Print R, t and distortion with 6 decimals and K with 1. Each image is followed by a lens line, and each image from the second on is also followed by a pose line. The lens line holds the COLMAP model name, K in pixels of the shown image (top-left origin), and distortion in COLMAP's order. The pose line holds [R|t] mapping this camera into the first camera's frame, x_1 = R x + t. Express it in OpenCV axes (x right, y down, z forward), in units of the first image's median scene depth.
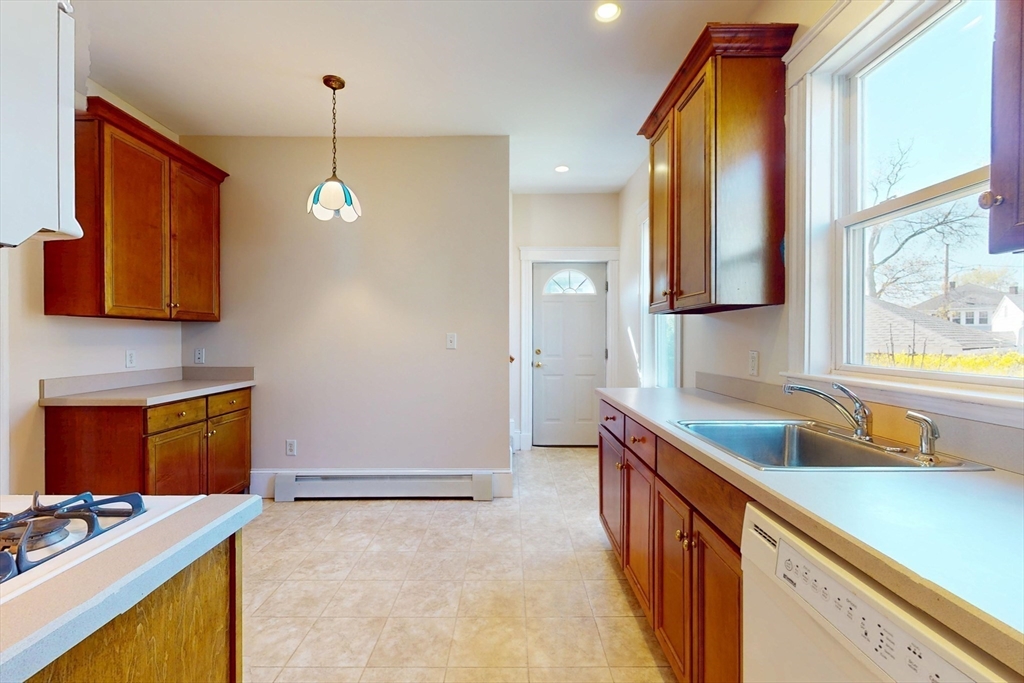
lens RADIAL K [[444.3, 0, 512.0], [0, 444.3, 342.5], [0, 0, 1]] dist [-0.000981, 0.000160]
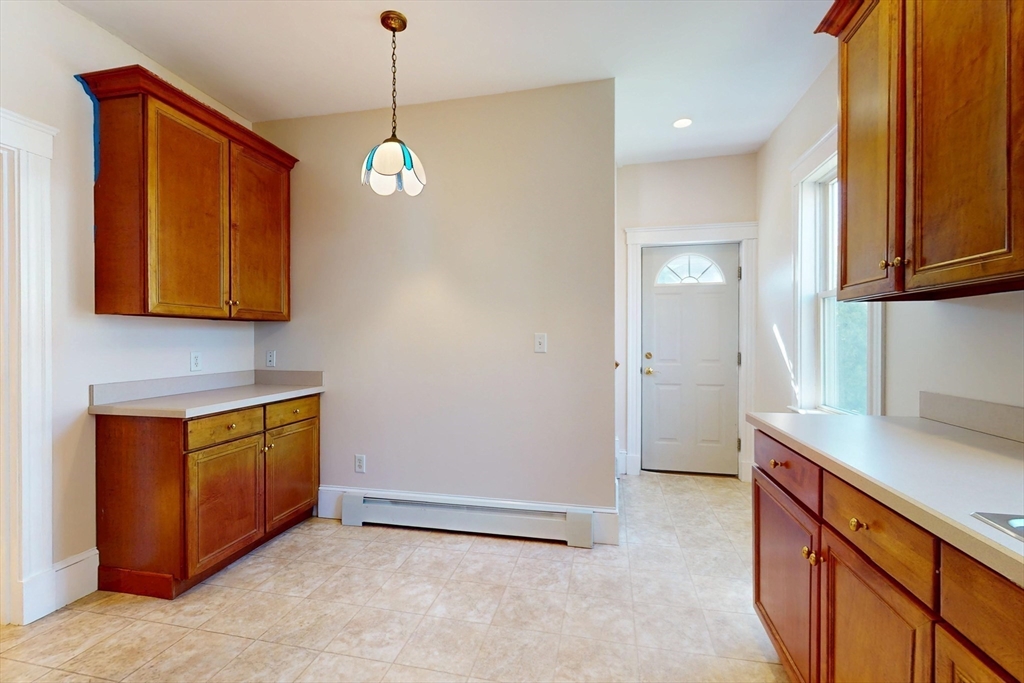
lens RADIAL K [[444.3, 0, 512.0], [0, 444.3, 342.5], [0, 0, 1]] dist [-0.000981, 0.000160]
pose [[0.975948, 0.000890, -0.218003, -0.015386], [-0.001192, 0.999999, -0.001254, -0.003281], [0.218002, 0.001484, 0.975947, 0.262338]]
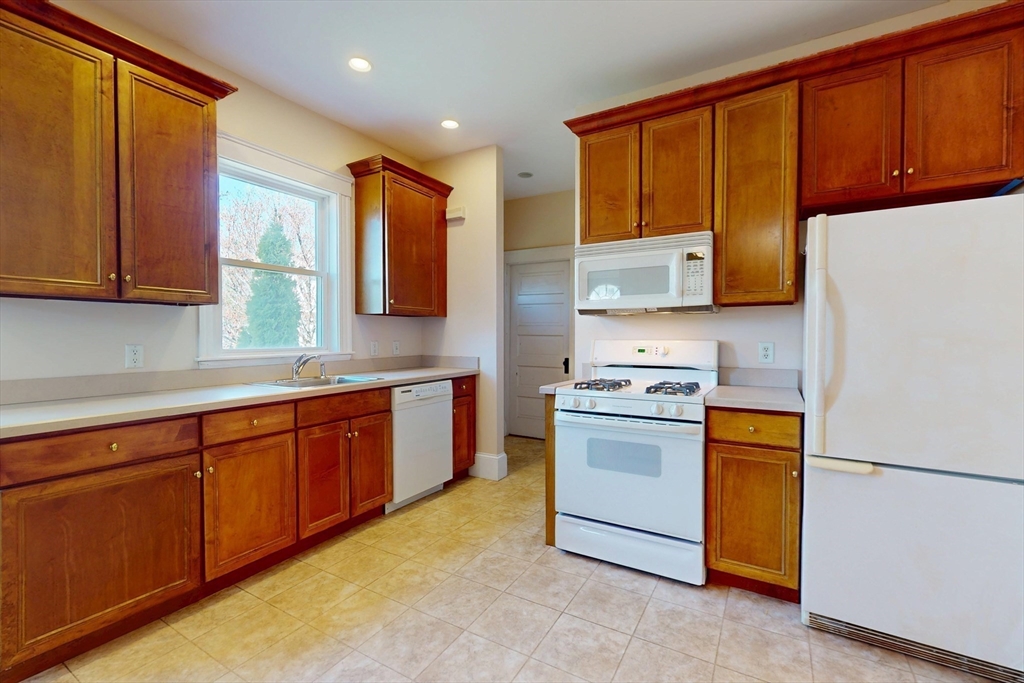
lens RADIAL K [[444.3, 0, 512.0], [0, 444.3, 342.5], [0, 0, 1]] dist [-0.000981, 0.000160]
pose [[-0.859691, -0.006092, 0.510779, -0.607361], [0.007397, 0.999676, 0.024374, -0.004887], [-0.510761, 0.024732, -0.859367, 1.148582]]
